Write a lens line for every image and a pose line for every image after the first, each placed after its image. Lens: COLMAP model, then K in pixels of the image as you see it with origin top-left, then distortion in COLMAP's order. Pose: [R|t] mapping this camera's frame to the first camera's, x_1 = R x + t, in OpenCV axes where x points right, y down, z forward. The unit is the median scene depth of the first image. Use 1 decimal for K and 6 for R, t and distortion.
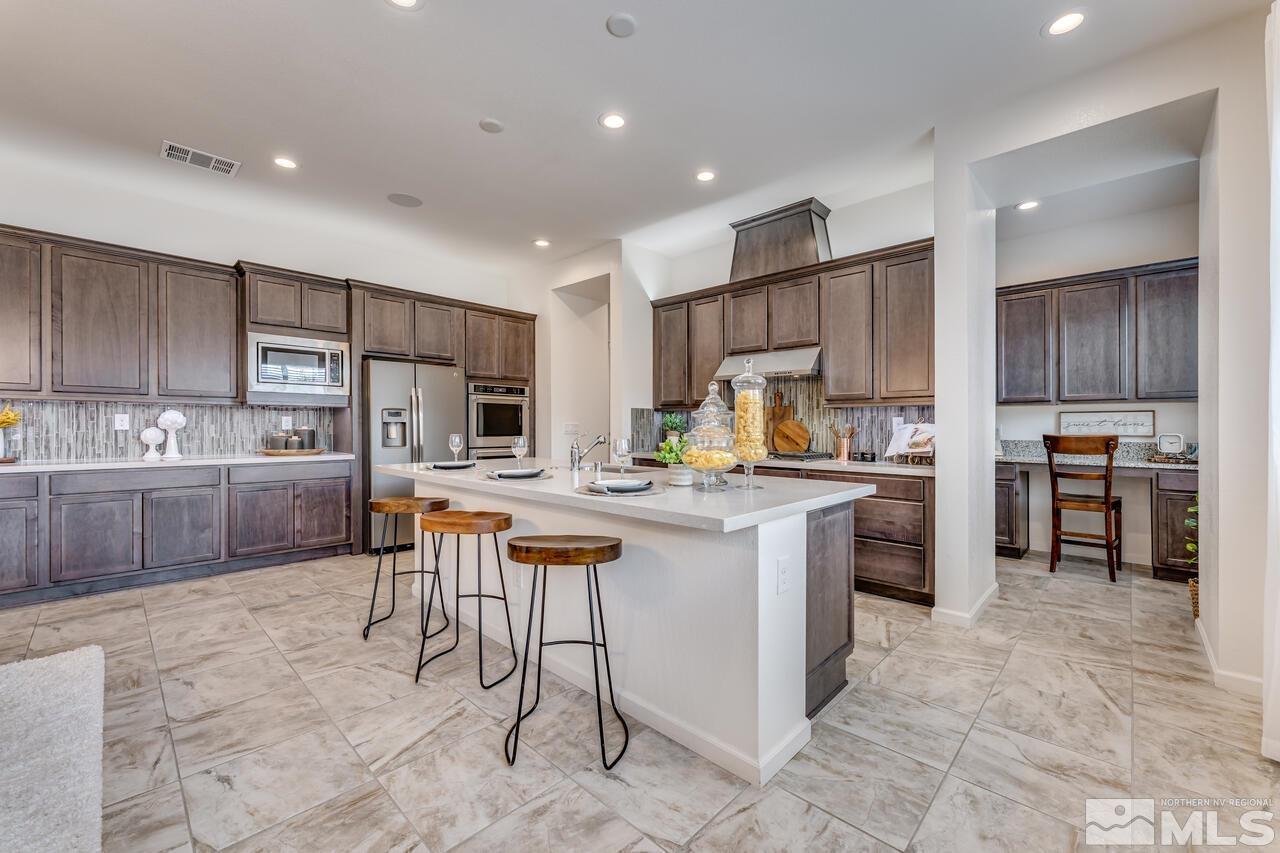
lens RADIAL K [[509.1, 0, 644.5], [0, 509.1, 429.4], [0, 0, 1]] dist [0.001134, 0.000447]
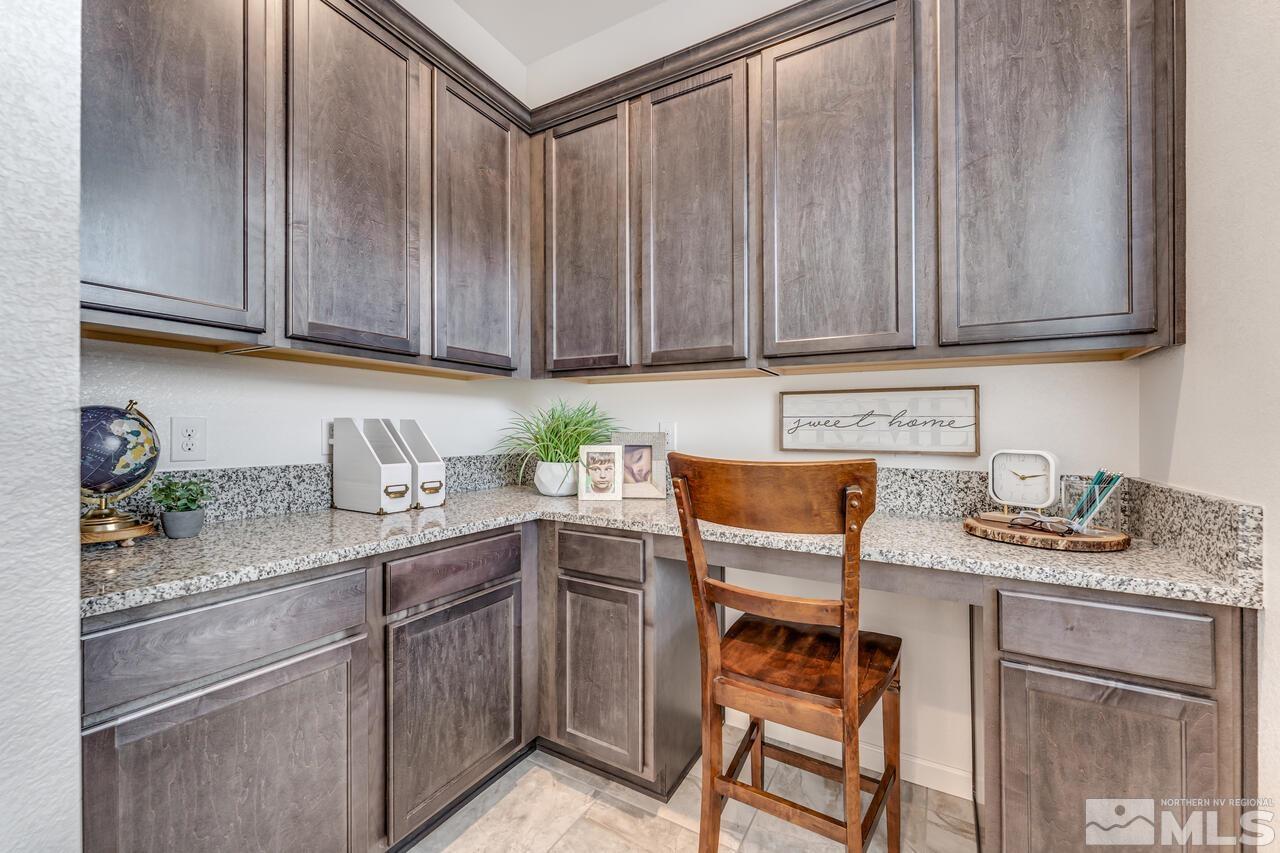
lens RADIAL K [[509.1, 0, 643.2], [0, 509.1, 426.1], [0, 0, 1]] dist [0.001134, 0.000447]
pose [[0.972703, 0.004755, 0.232004, 0.670652], [-0.002638, 0.999952, -0.009437, -0.003129], [-0.232037, 0.008567, 0.972669, 0.689828]]
